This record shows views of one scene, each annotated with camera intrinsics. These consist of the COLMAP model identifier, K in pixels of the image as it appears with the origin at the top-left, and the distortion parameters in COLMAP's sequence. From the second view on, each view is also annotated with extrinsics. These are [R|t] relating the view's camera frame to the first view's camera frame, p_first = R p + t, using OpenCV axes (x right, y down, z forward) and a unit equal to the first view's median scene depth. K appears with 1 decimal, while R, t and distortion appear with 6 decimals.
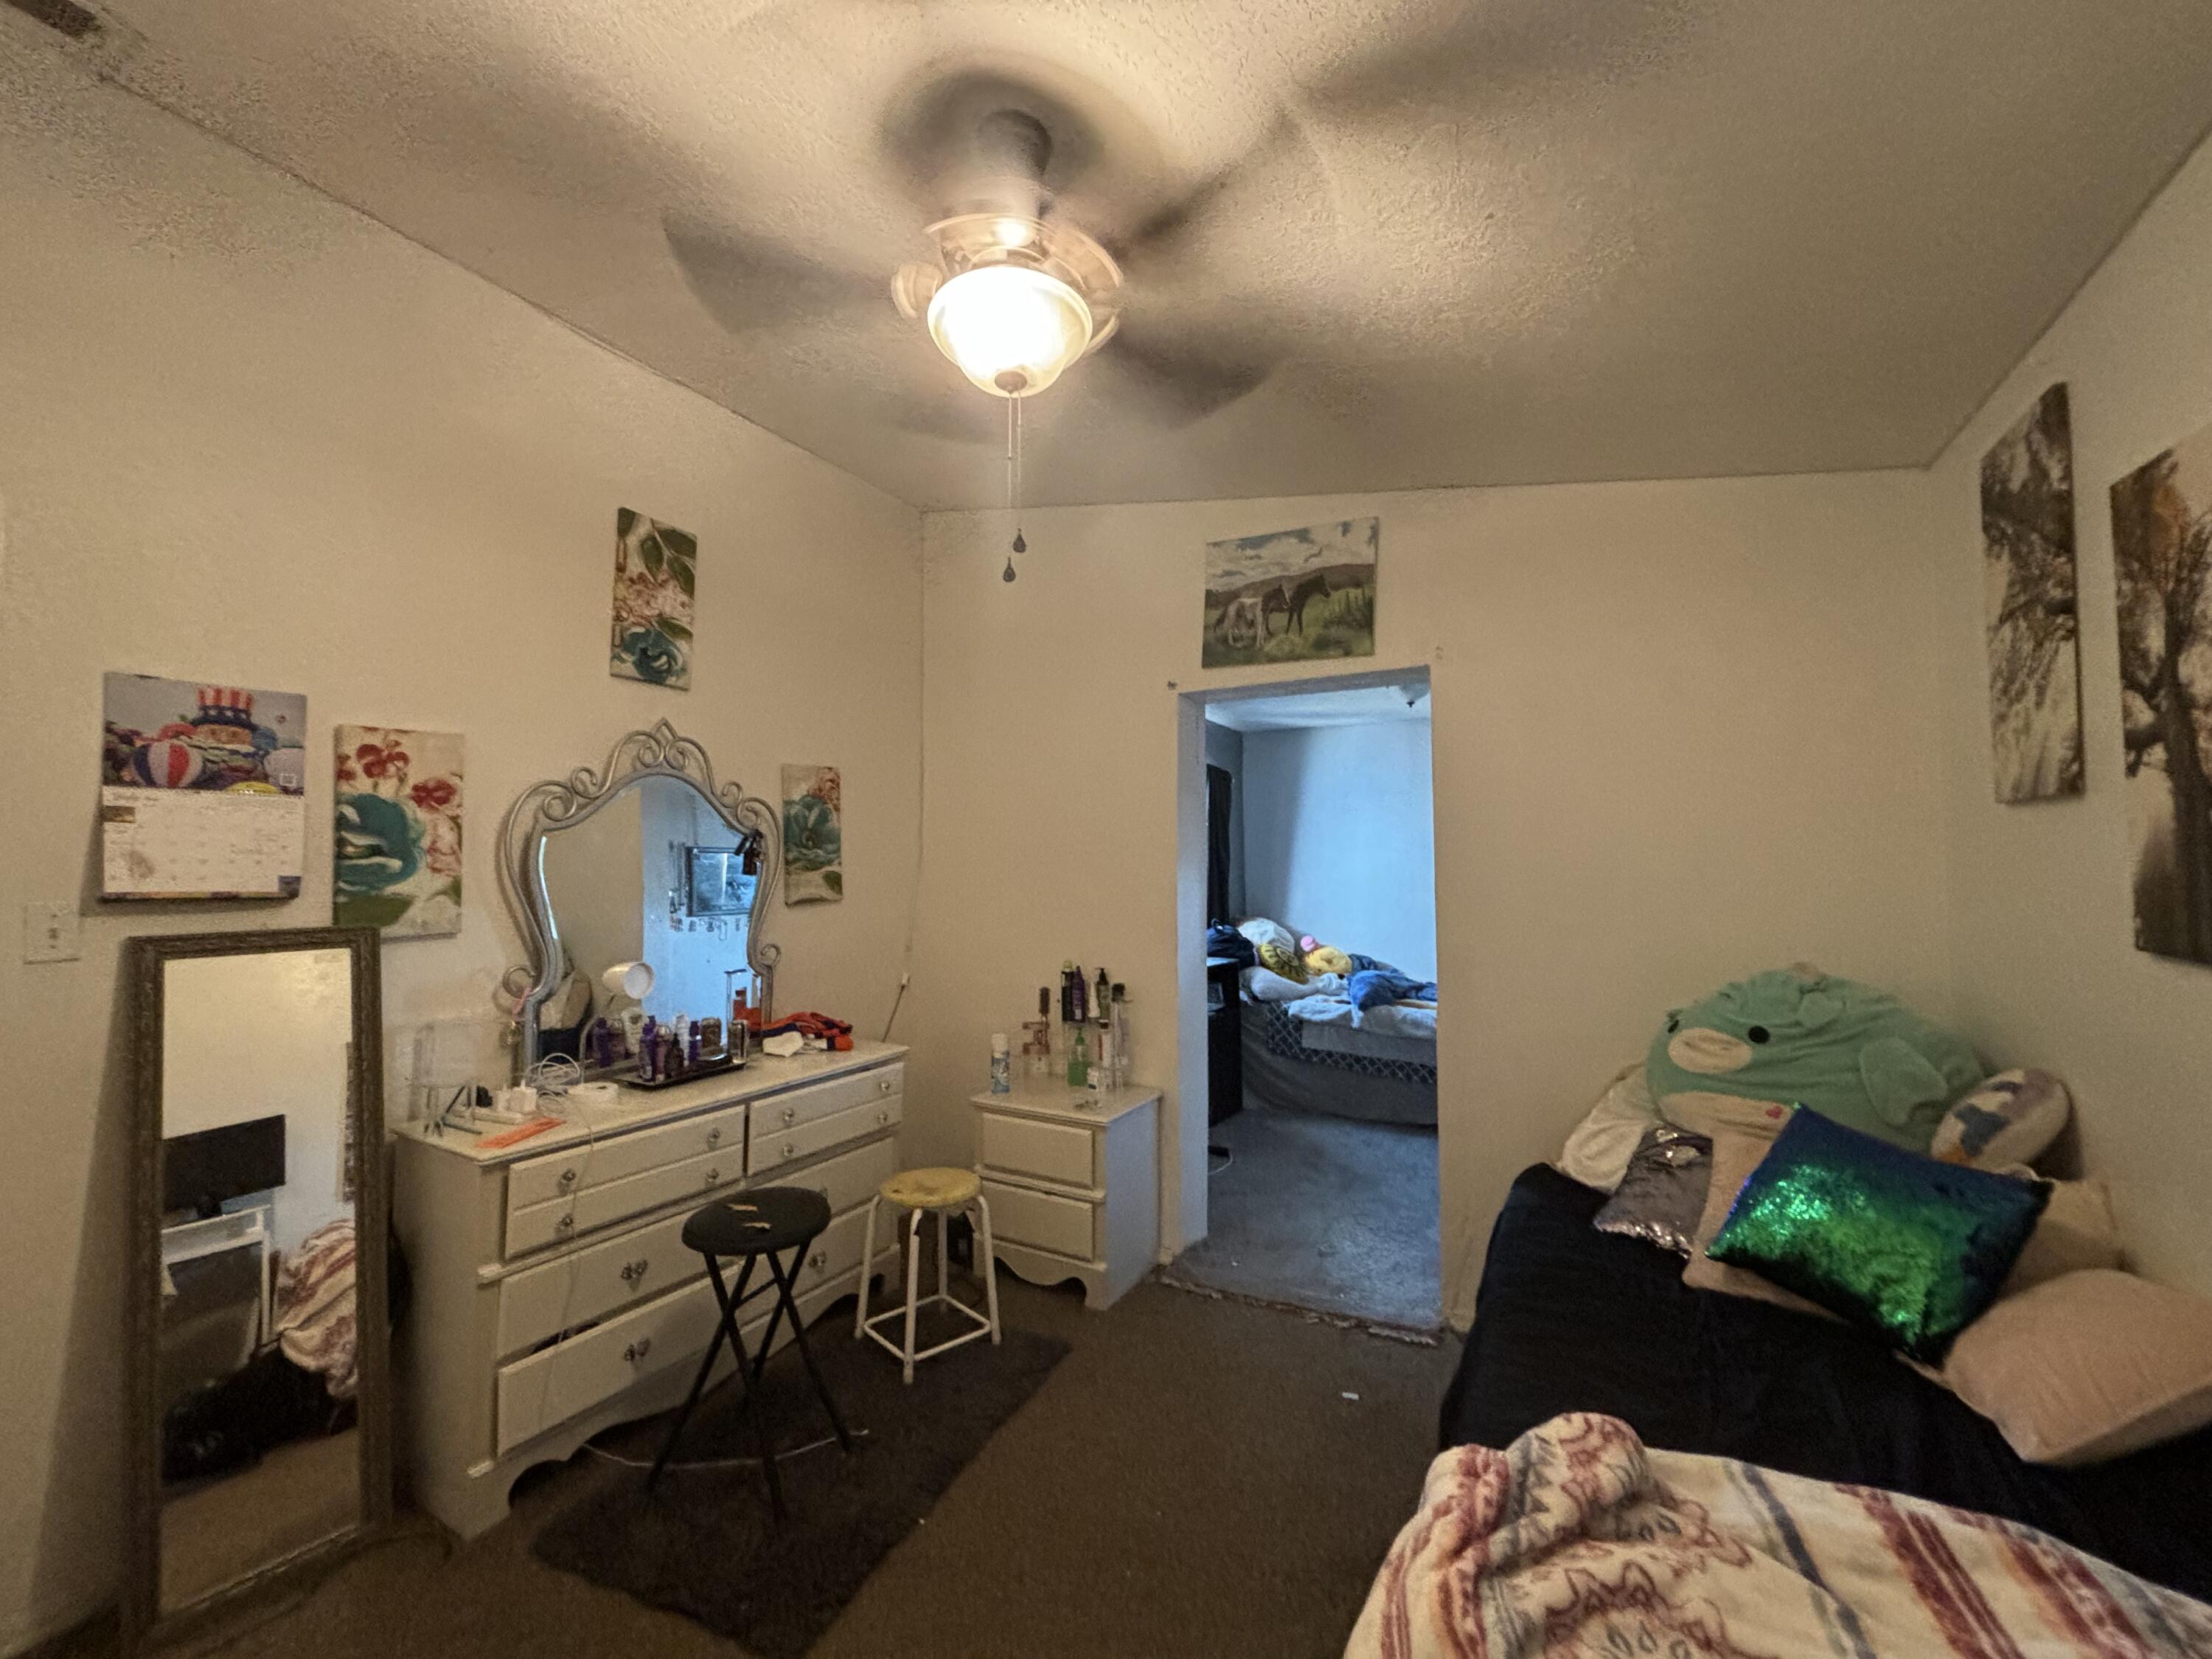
lens RADIAL K [[878.5, 0, 1097.3], [0, 878.5, 829.1], [0, 0, 1]] dist [0.001292, 0.000112]
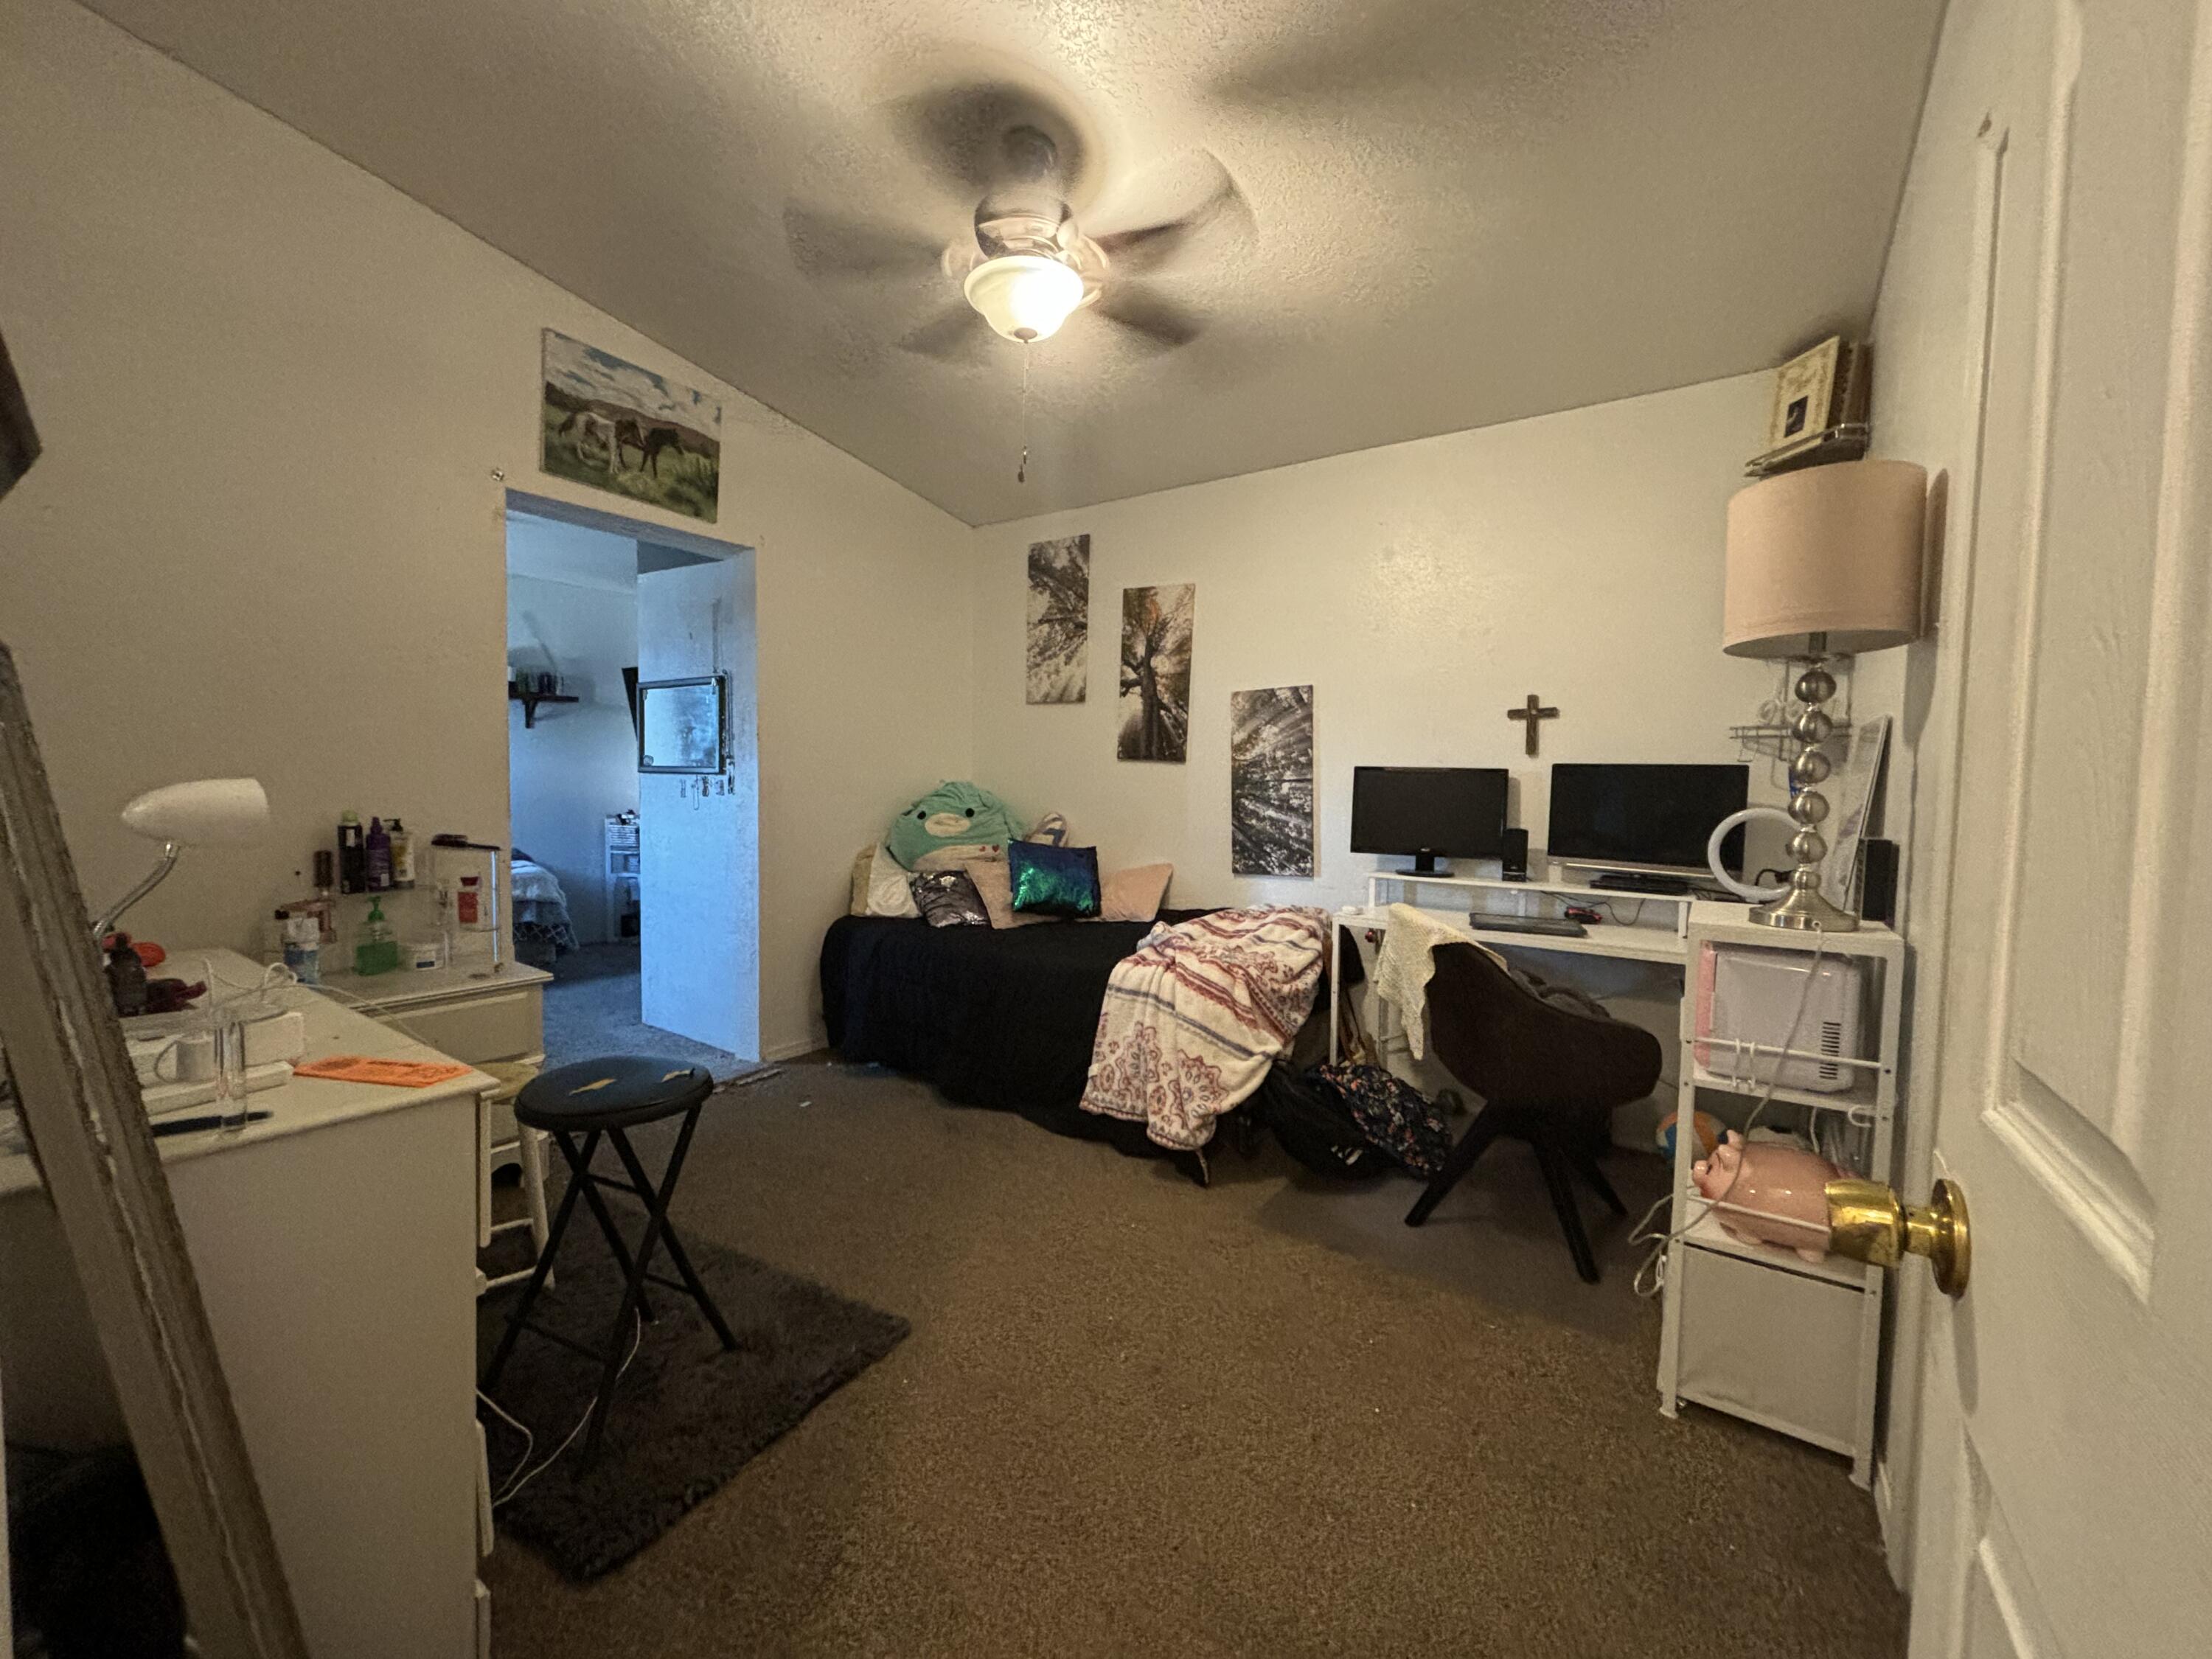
lens RADIAL K [[885.4, 0, 1106.0], [0, 885.4, 829.5], [0, 0, 1]] dist [-0.000551, 0.000194]
pose [[0.103620, -0.055023, 0.993094, -1.095905], [-0.065158, 0.995948, 0.061980, 0.126403], [-0.992480, -0.071131, 0.099615, 0.491168]]
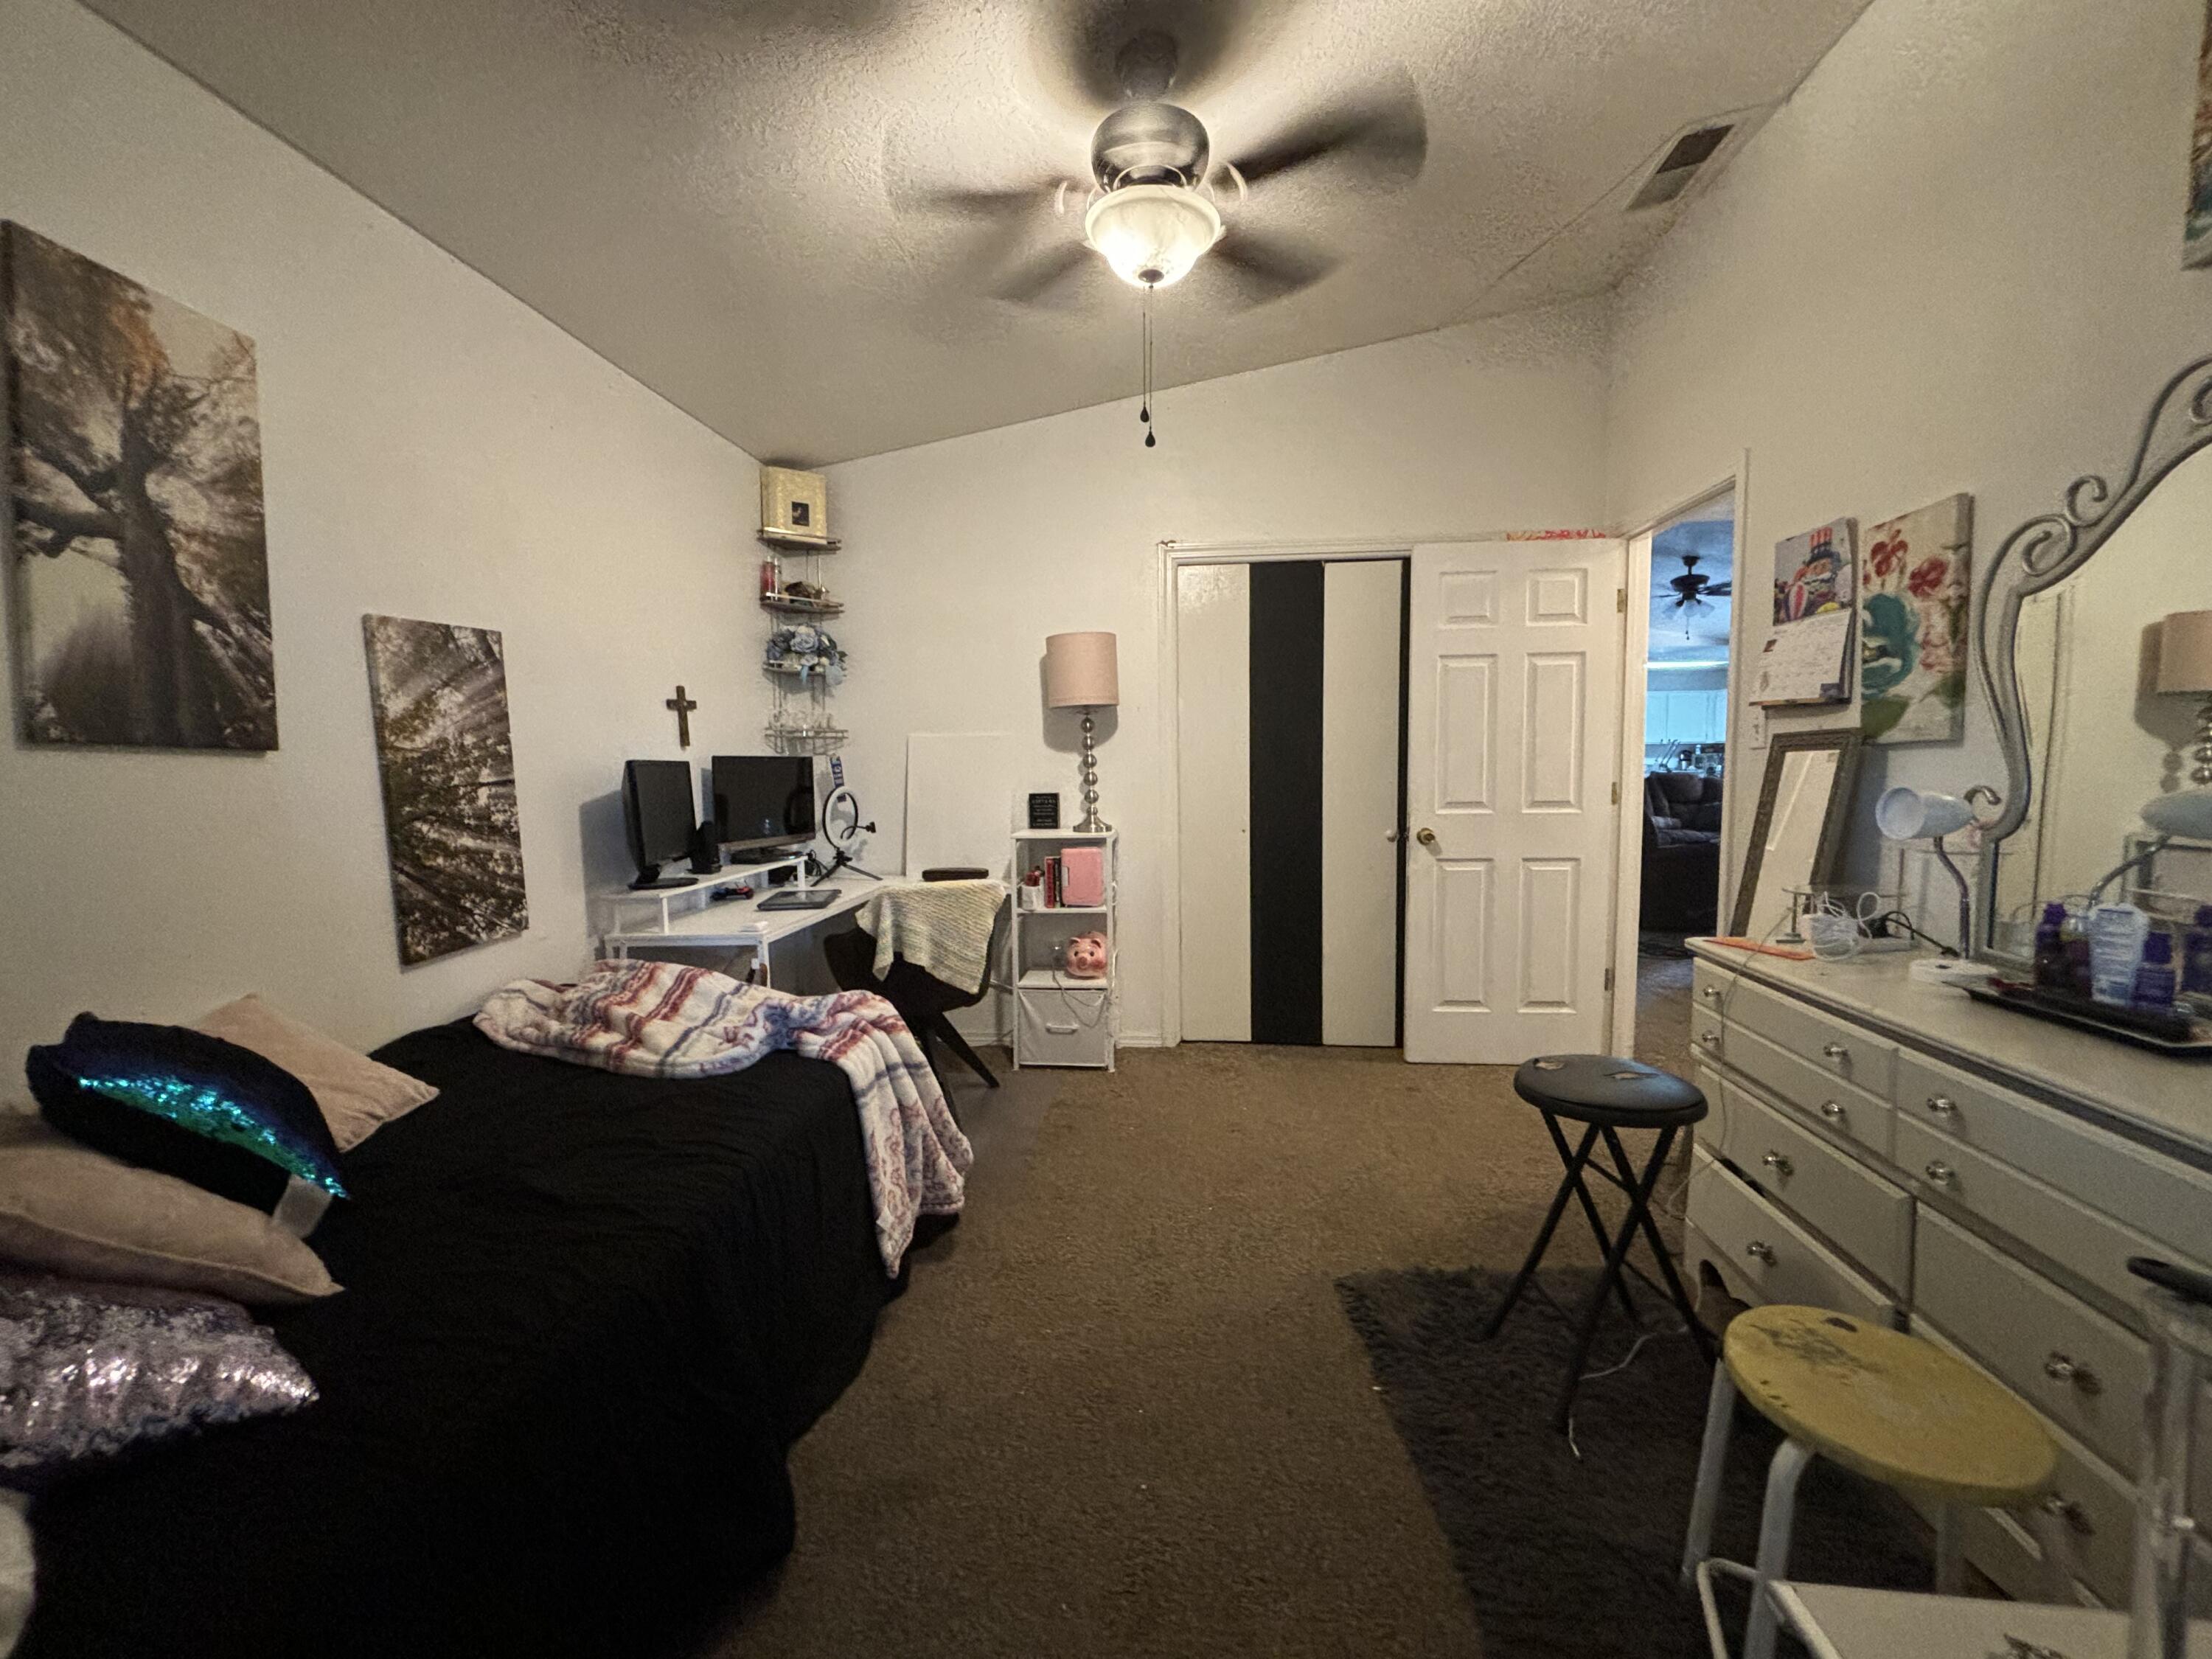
lens RADIAL K [[889.0, 0, 1112.8], [0, 889.0, 824.2], [0, 0, 1]] dist [0.027312, -0.016024]
pose [[-0.905265, 0.044374, -0.422523, 0.374322], [0.034980, 0.998939, 0.029965, 0.155682], [0.423404, 0.012347, -0.905857, 1.546101]]
